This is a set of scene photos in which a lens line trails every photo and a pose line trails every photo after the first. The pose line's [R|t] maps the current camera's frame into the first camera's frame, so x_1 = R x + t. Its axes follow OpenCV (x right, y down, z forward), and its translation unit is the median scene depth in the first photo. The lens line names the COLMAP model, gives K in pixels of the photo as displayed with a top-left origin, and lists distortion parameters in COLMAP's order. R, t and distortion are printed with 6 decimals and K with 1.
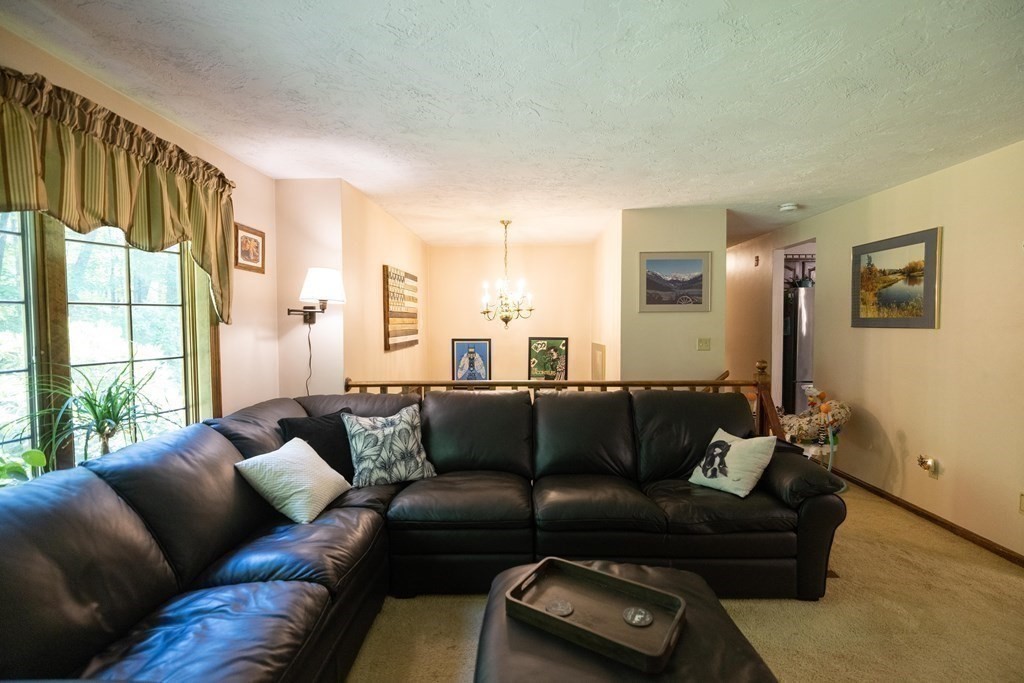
lens RADIAL K [[459.5, 0, 512.0], [0, 459.5, 341.5], [0, 0, 1]] dist [0.000223, -0.008009]
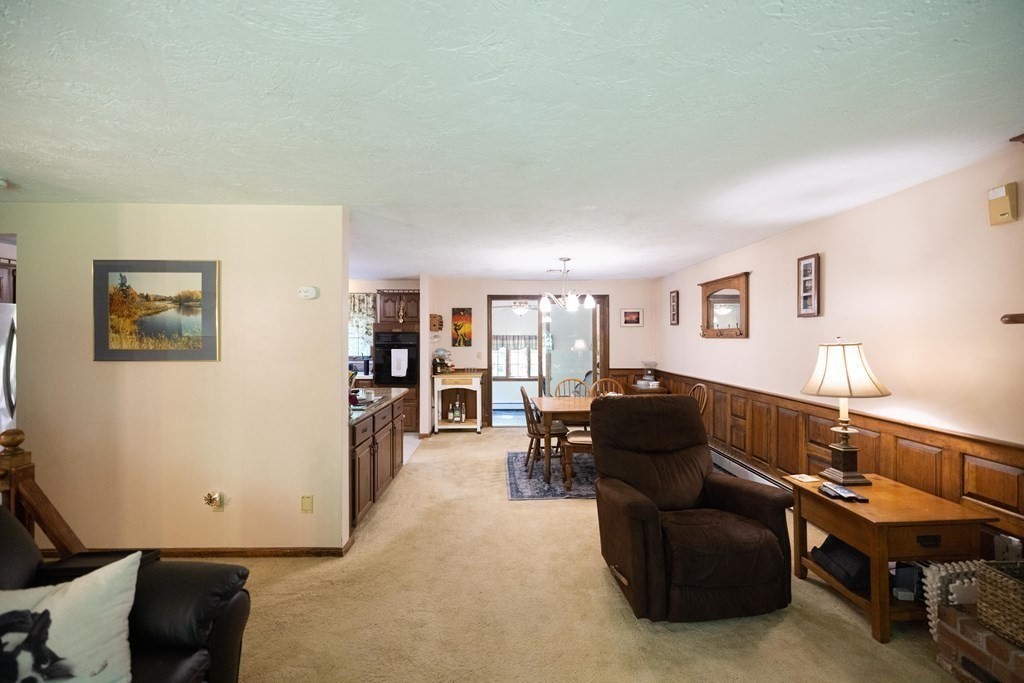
lens RADIAL K [[424.3, 0, 508.4], [0, 424.3, 335.7], [0, 0, 1]] dist [-0.000790, 0.000035]
pose [[-0.045013, 0.005876, 0.998969, -0.025303], [0.038999, 0.999231, -0.004120, -0.051112], [-0.998225, 0.038773, -0.045207, 0.374611]]
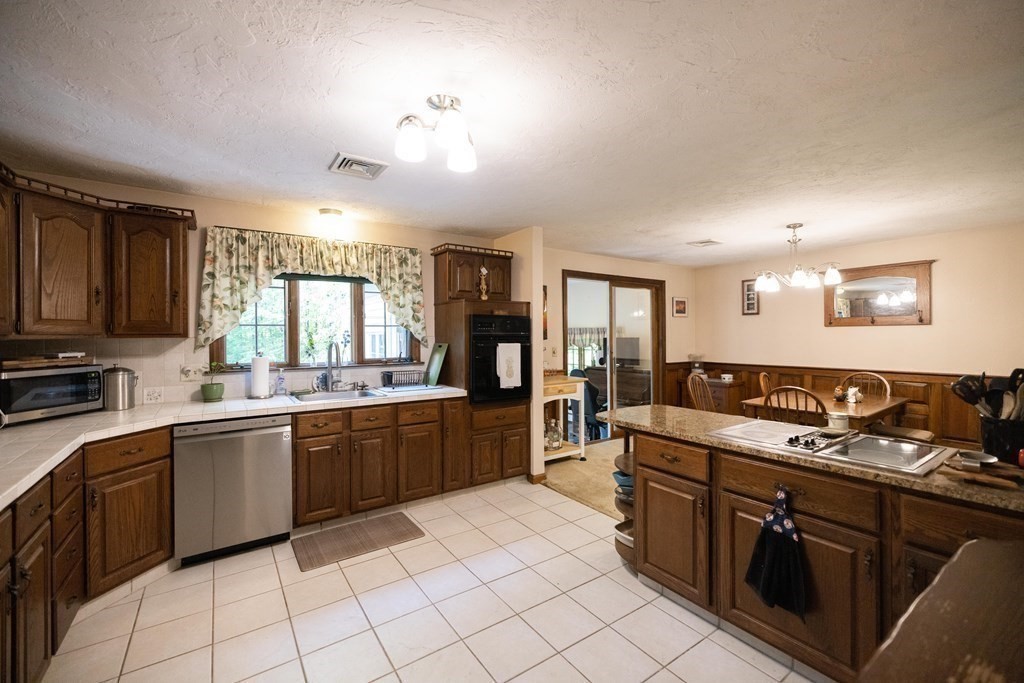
lens RADIAL K [[424.3, 0, 508.4], [0, 424.3, 335.7], [0, 0, 1]] dist [-0.000790, 0.000035]
pose [[-0.590684, 0.007747, 0.806866, 0.972710], [0.038204, 0.999101, 0.018376, -0.060587], [-0.805998, 0.041680, -0.590449, 1.479565]]
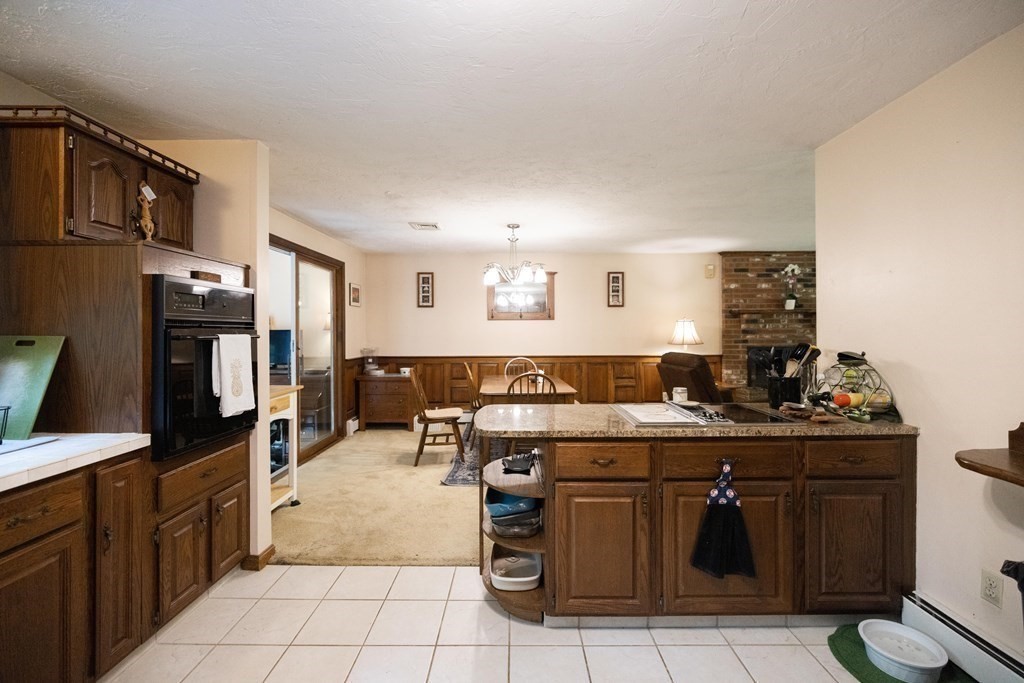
lens RADIAL K [[436.2, 0, 515.6], [0, 436.2, 329.0], [0, 0, 1]] dist [-0.000874, -0.000270]
pose [[-0.999517, 0.007342, -0.030204, 1.499439], [0.006275, 0.999358, 0.035283, -0.047156], [0.030444, 0.035076, -0.998921, 1.466531]]
